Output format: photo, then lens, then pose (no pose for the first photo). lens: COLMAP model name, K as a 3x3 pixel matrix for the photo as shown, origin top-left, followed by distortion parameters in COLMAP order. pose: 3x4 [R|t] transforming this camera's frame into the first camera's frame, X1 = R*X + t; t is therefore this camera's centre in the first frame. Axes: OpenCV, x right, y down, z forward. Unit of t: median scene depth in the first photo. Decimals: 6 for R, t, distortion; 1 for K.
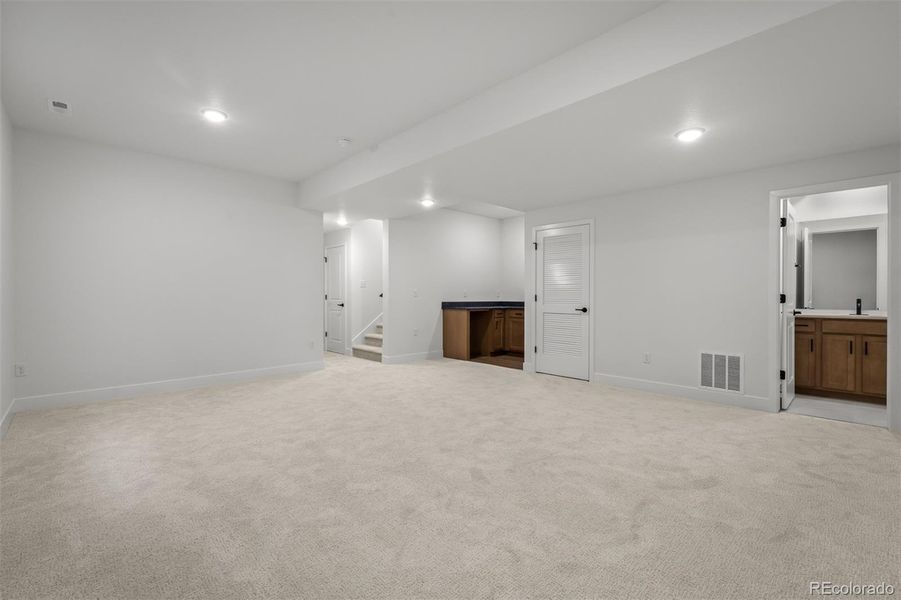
lens RADIAL K [[398.1, 0, 446.9], [0, 398.1, 297.5], [0, 0, 1]] dist [-0.001482, -0.000132]
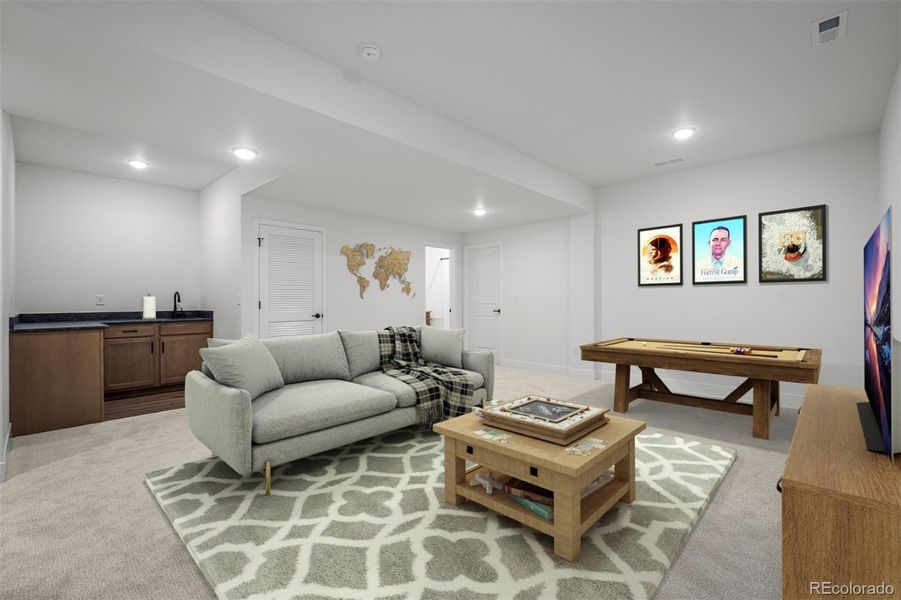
lens RADIAL K [[398.1, 0, 446.9], [0, 398.1, 297.5], [0, 0, 1]] dist [-0.001482, -0.000132]
pose [[-0.035609, 0.009191, 0.999324, -0.623003], [0.011648, 0.999894, -0.008782, -0.002476], [-0.999298, 0.011328, -0.035712, 0.644948]]
